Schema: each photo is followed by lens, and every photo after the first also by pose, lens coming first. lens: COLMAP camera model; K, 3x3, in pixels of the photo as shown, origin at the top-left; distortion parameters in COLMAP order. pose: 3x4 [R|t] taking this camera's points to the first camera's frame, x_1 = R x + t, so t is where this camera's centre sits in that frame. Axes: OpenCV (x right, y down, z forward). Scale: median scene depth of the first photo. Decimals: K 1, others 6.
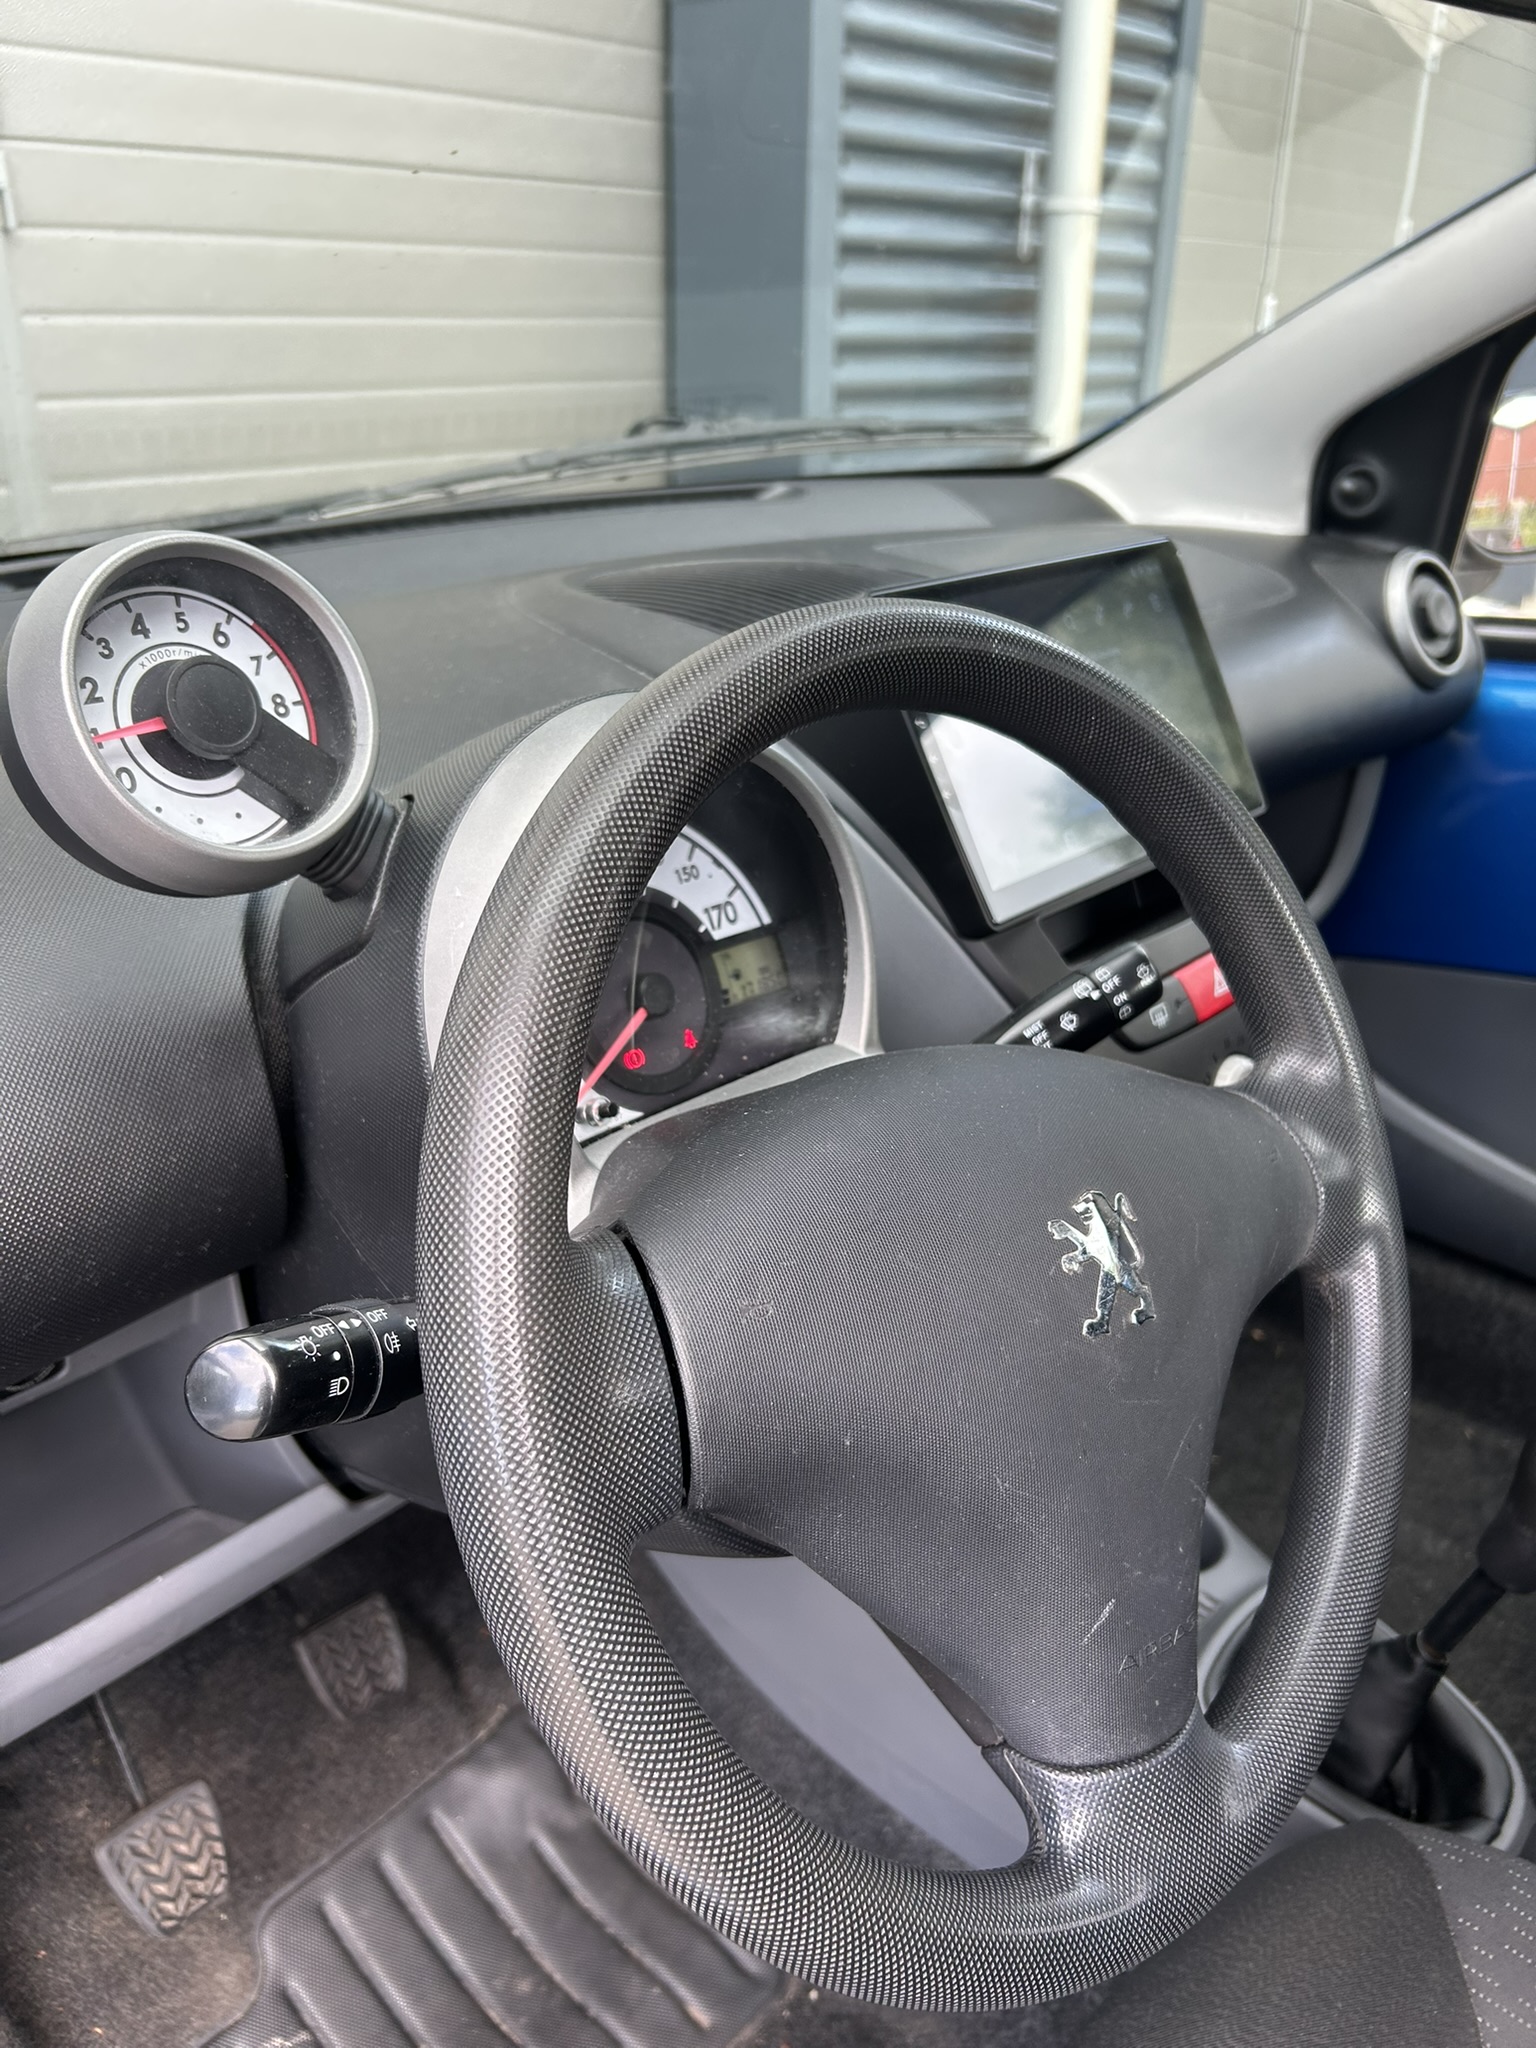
lens RADIAL K [[1606.5, 0, 788.7], [0, 1606.5, 1035.3], [0, 0, 1]] dist [0.005121, -0.046659]
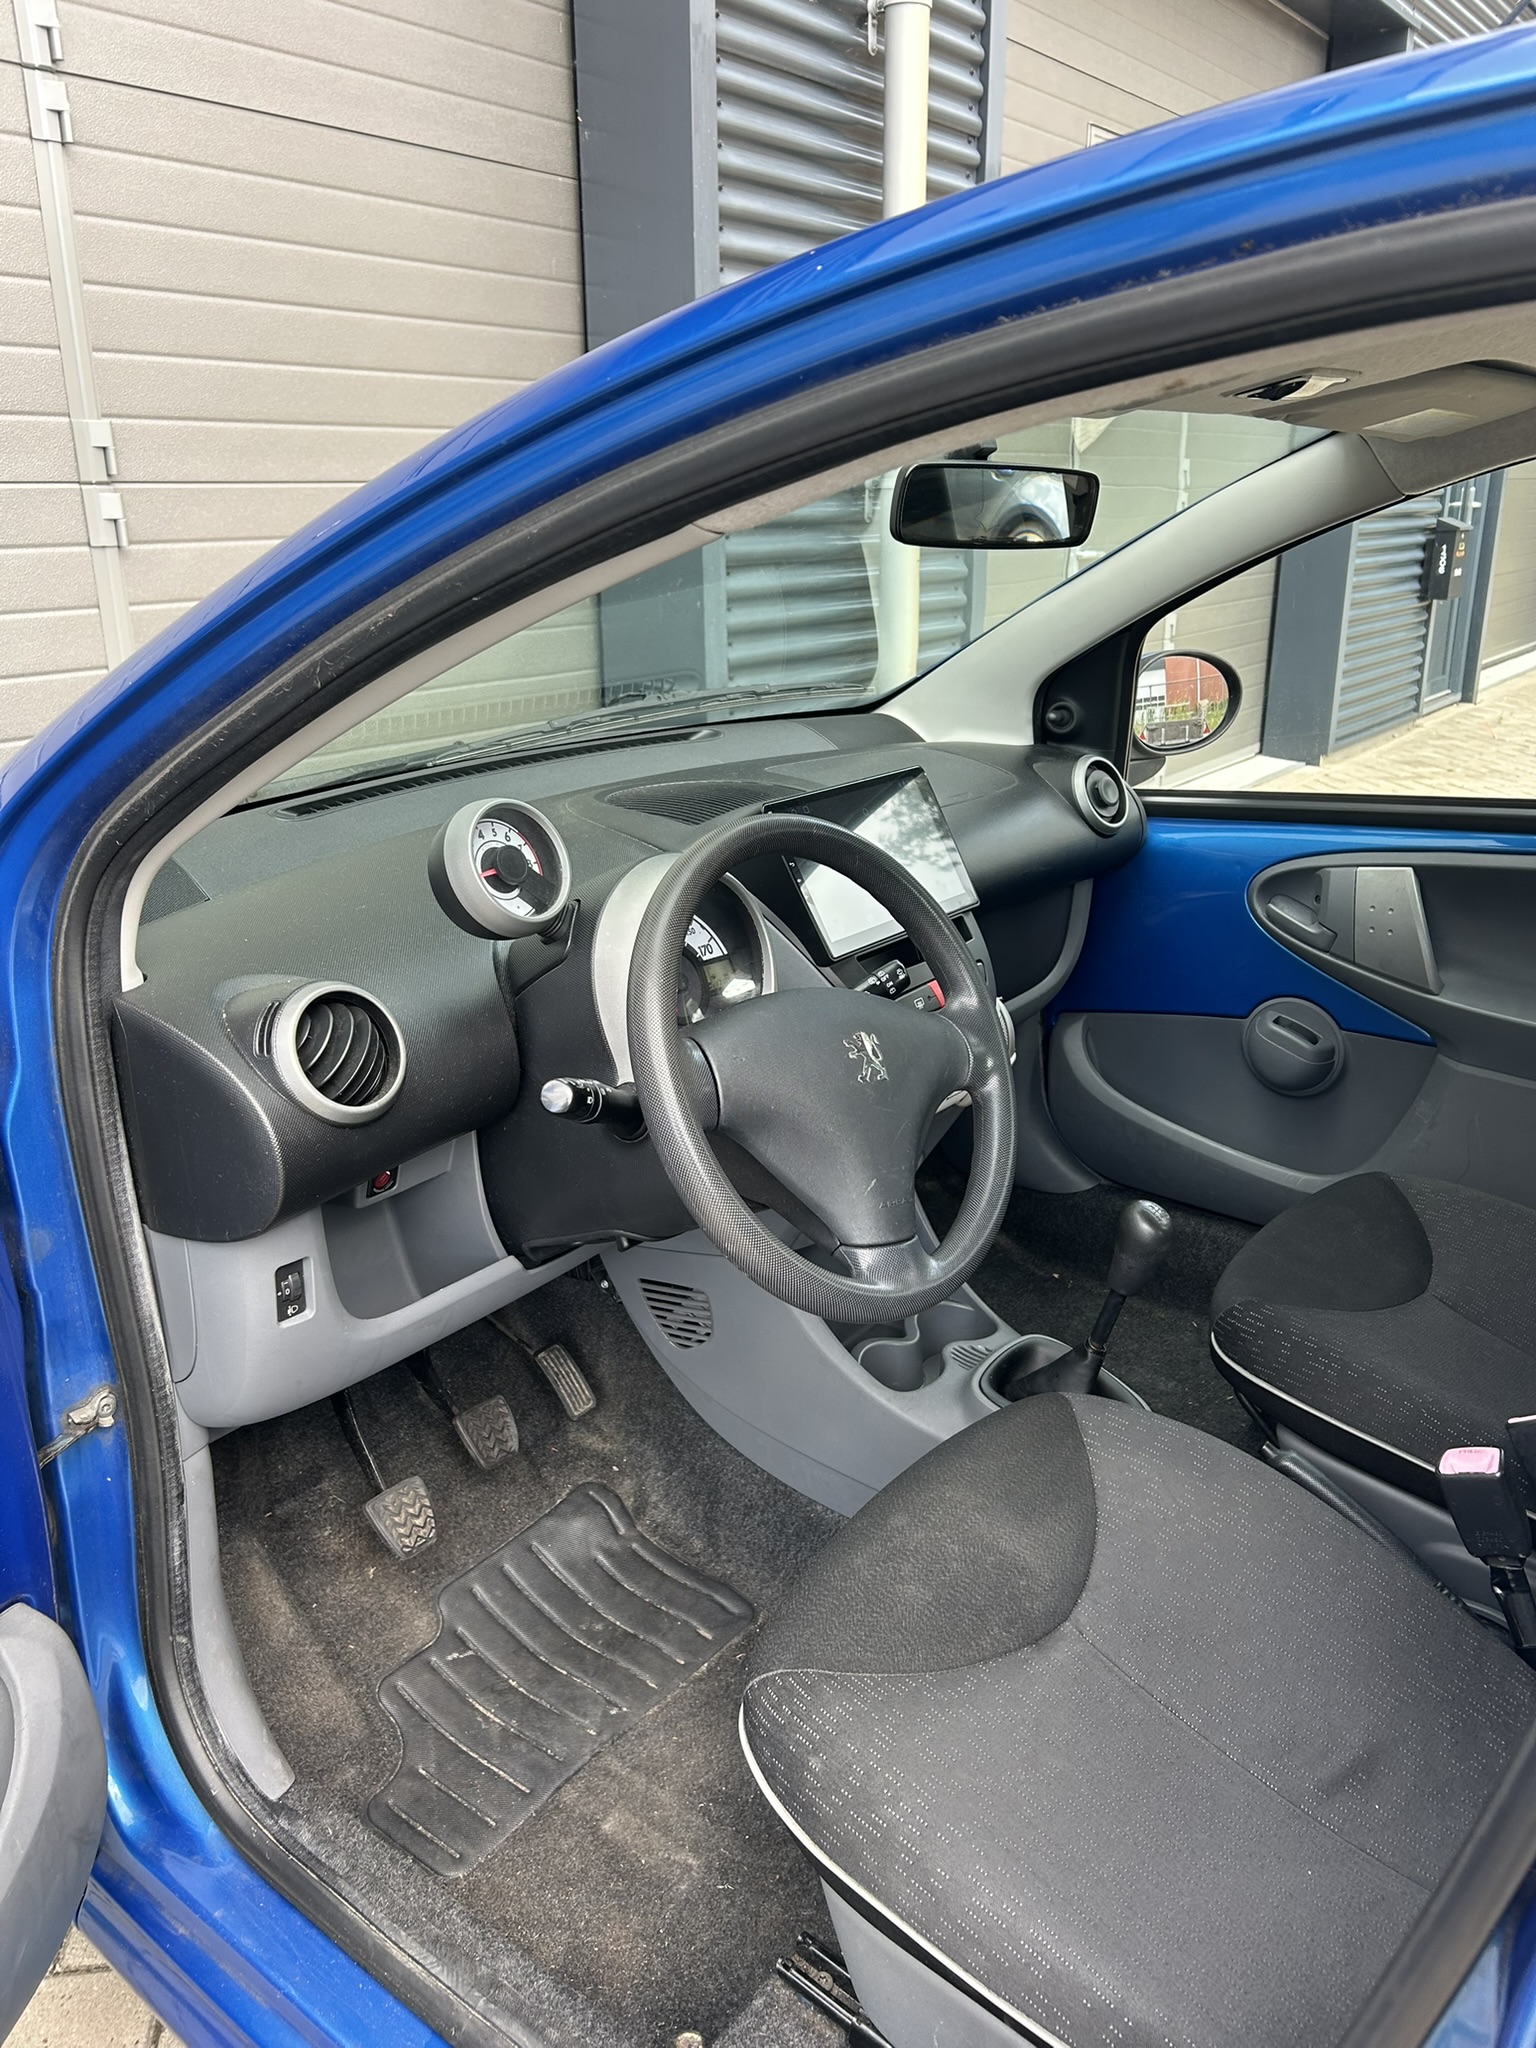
lens RADIAL K [[1606.5, 0, 788.7], [0, 1606.5, 1035.3], [0, 0, 1]] dist [0.005121, -0.046659]
pose [[0.997112, -0.047007, 0.059648, -0.045883], [0.052850, 0.993532, -0.100504, 0.190928], [-0.054538, 0.103366, 0.993147, -0.847058]]
